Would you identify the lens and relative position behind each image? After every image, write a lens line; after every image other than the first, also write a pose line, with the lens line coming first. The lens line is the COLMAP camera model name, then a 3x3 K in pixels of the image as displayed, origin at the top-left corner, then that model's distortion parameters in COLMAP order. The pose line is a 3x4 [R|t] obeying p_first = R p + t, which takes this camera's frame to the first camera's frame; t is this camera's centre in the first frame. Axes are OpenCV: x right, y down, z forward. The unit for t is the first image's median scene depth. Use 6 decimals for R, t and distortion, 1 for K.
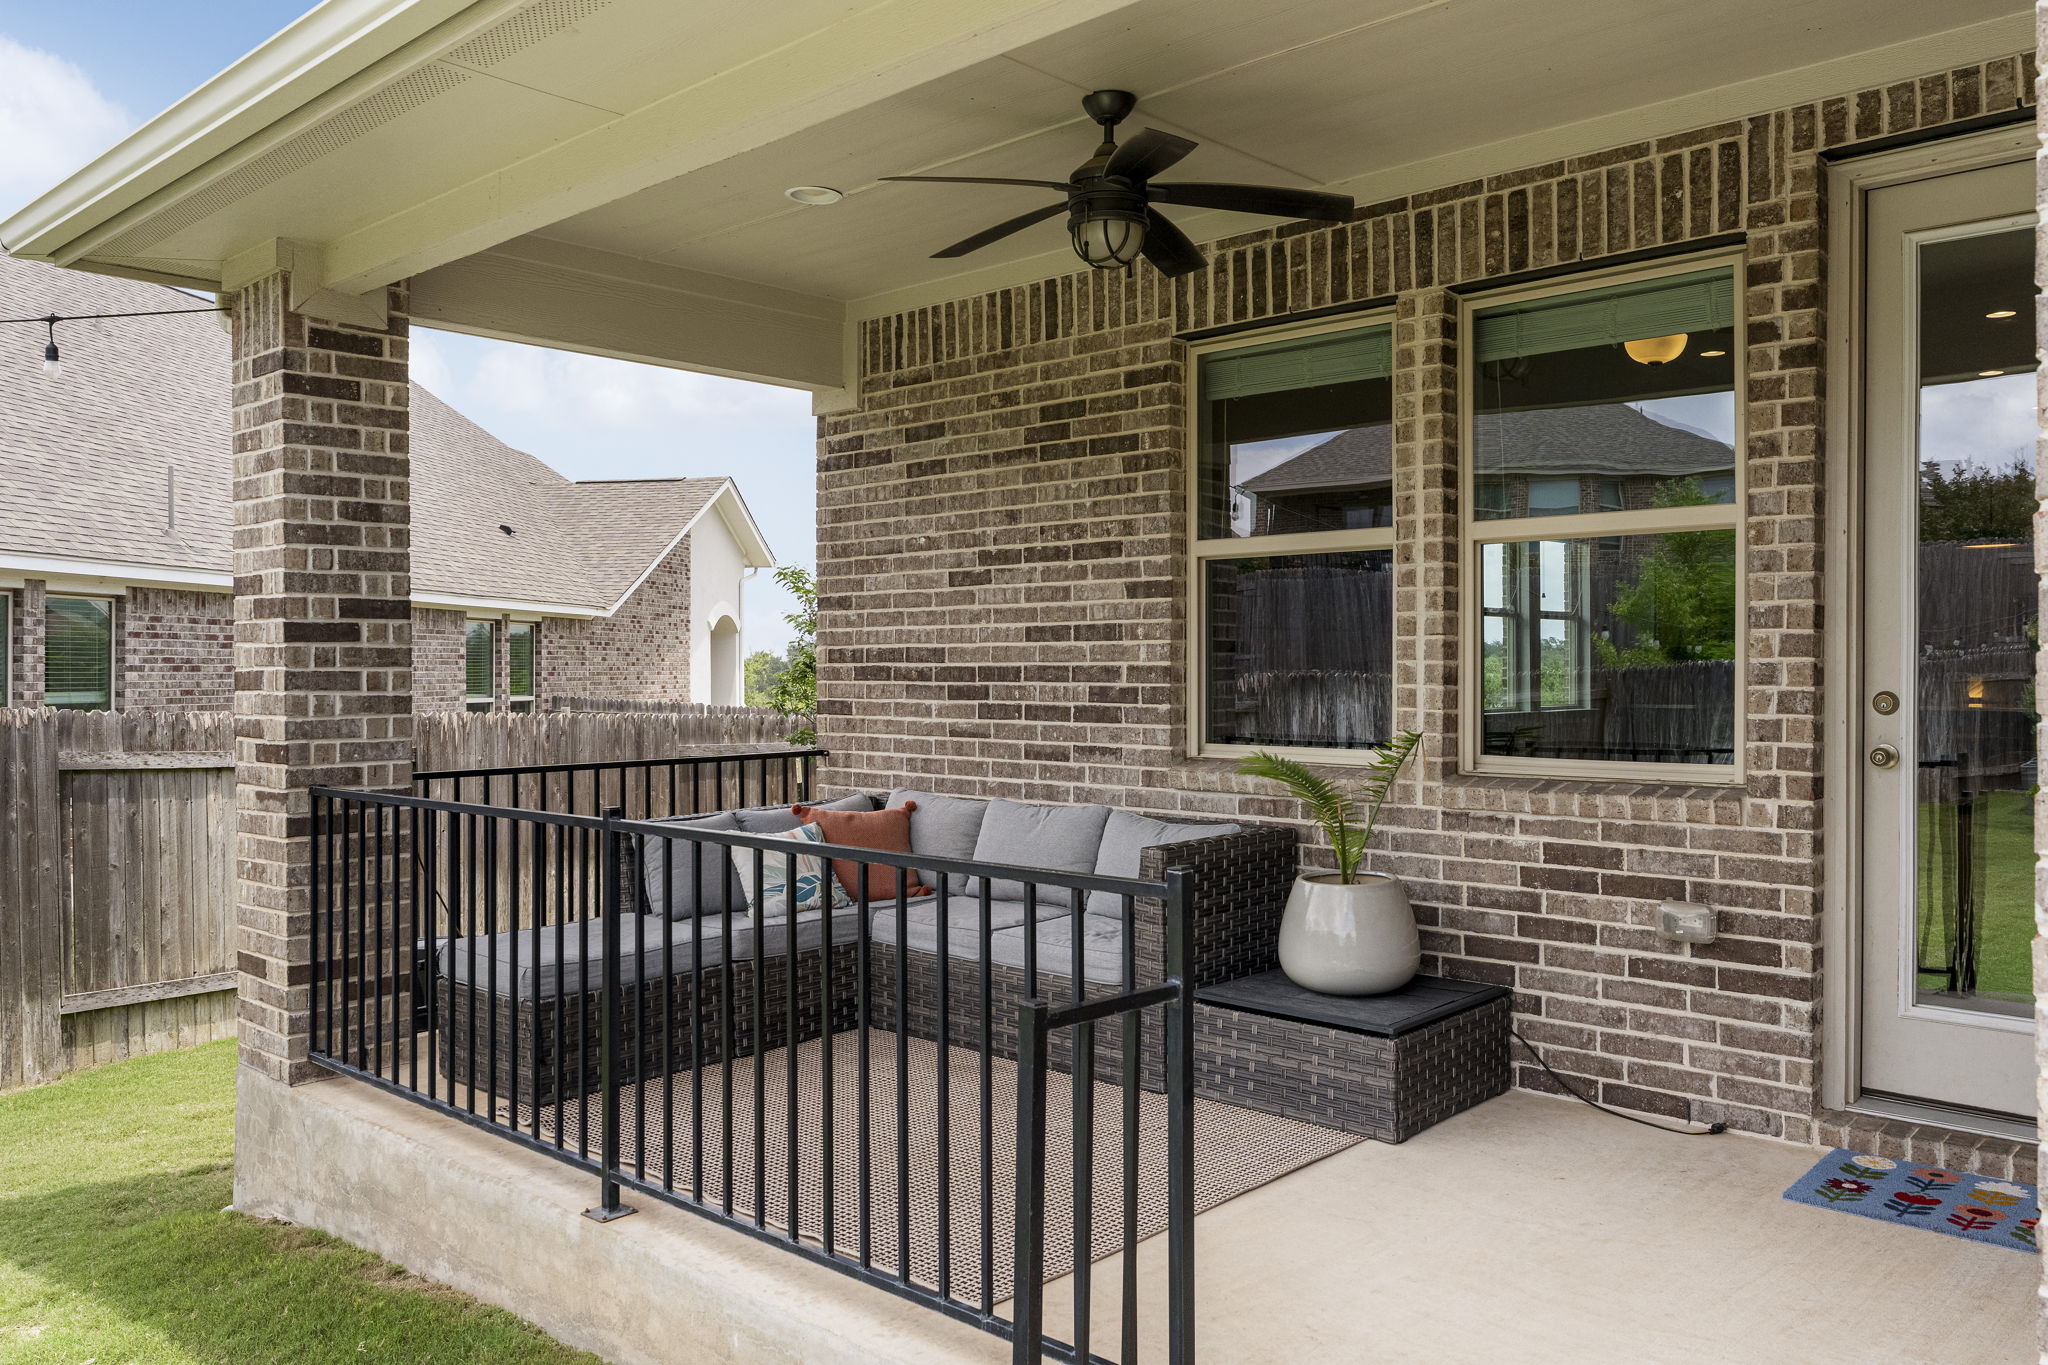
lens RADIAL K [[1554.9, 0, 1024.0], [0, 1554.9, 682.5], [0, 0, 1]] dist [-0.005384, -0.000239]
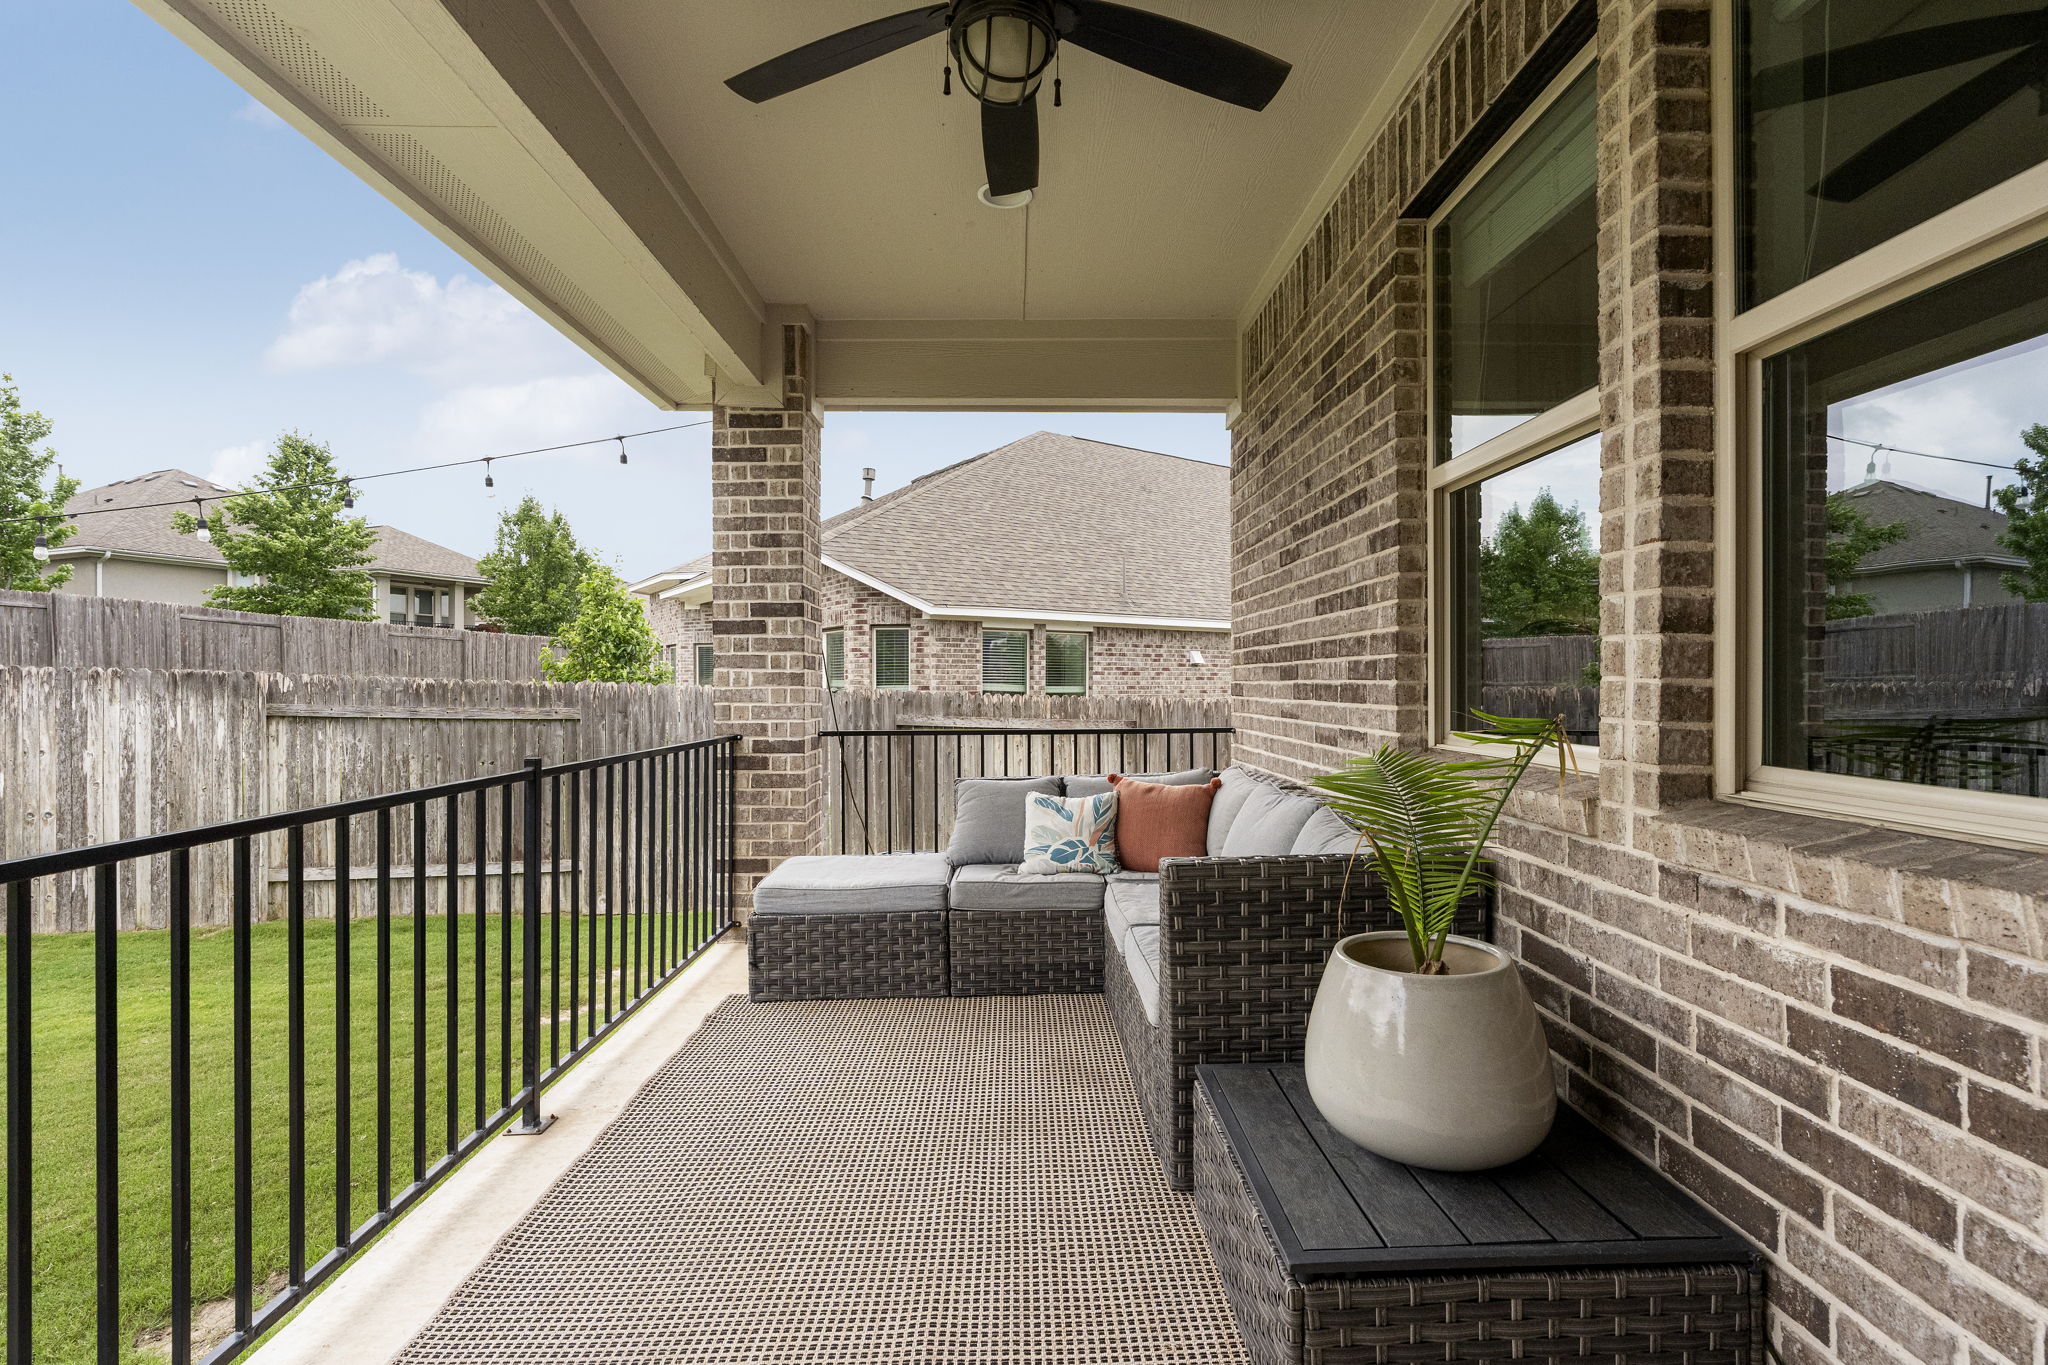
lens RADIAL K [[926.7, 0, 1024.0], [0, 926.7, 682.5], [0, 0, 1]] dist [-0.001364, 0.000774]
pose [[0.697383, -0.000285, -0.716699, 0.340563], [-0.005160, 0.999972, -0.005419, 0.021604], [0.716680, 0.007477, 0.697362, 0.602273]]
